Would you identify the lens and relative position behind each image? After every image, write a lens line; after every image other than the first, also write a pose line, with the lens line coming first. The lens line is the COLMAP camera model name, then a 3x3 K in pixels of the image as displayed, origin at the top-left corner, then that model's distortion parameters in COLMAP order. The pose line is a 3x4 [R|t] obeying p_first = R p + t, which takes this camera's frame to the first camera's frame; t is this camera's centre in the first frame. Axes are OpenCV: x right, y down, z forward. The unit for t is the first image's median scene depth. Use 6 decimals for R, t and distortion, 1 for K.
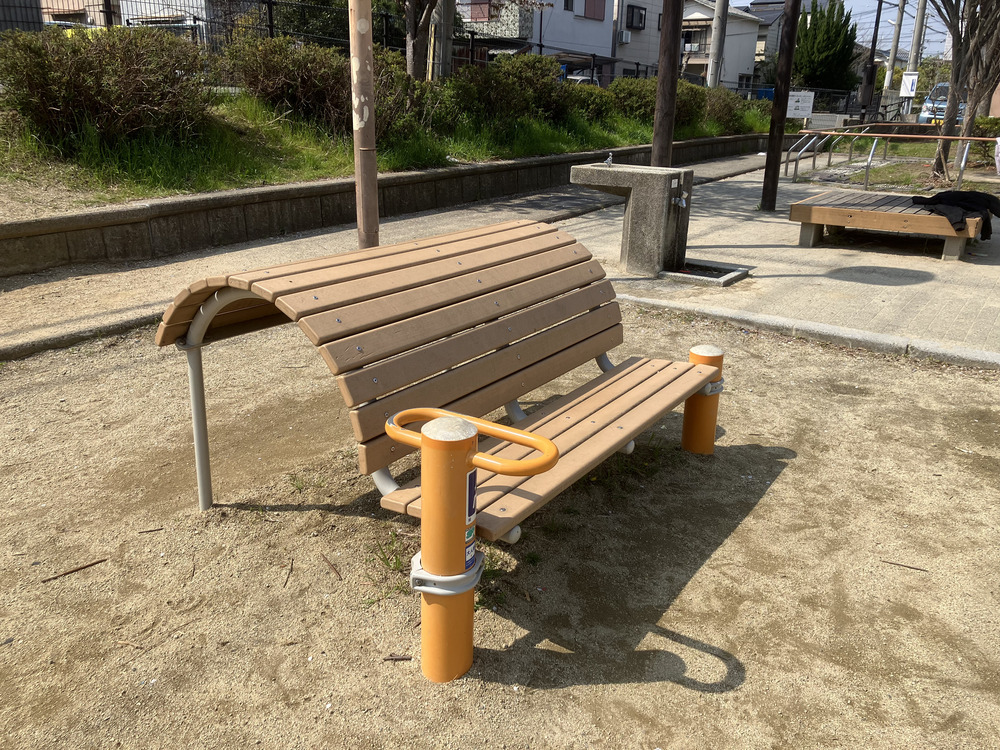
lens RADIAL K [[823.4, 0, 500.0], [0, 823.4, 375.0], [0, 0, 1]] dist [0.010187, -0.028354]
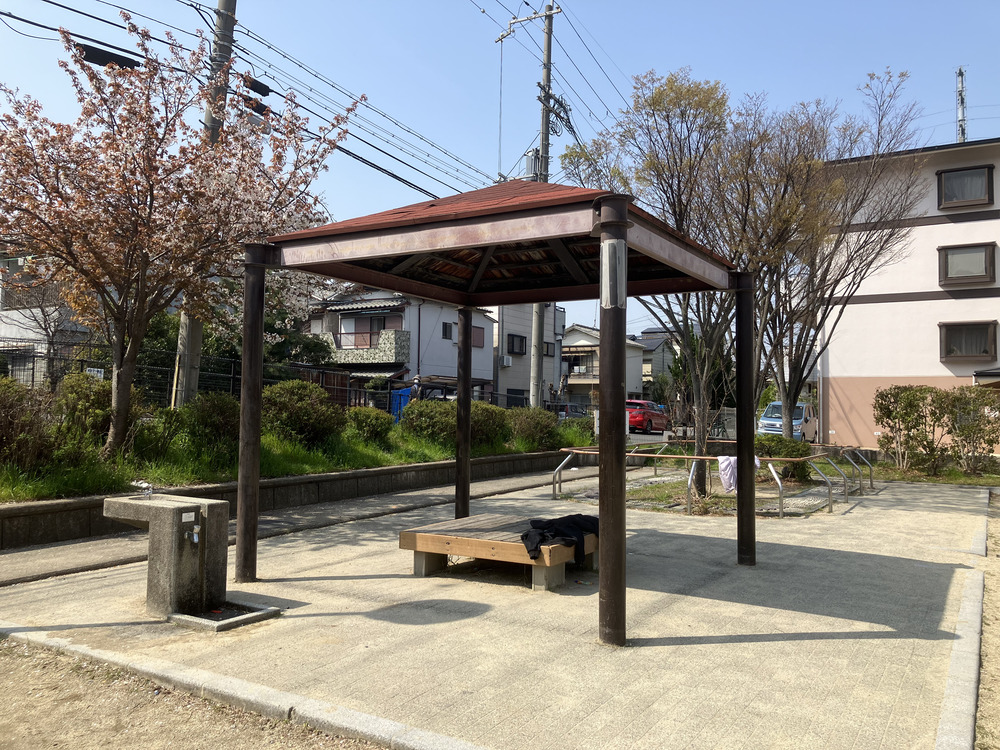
lens RADIAL K [[823.4, 0, 500.0], [0, 823.4, 375.0], [0, 0, 1]] dist [0.010187, -0.028354]
pose [[0.997513, -0.003575, 0.070386, 0.234248], [0.028842, 0.931961, -0.361410, -0.015769], [-0.064305, 0.362541, 0.929747, 0.021525]]
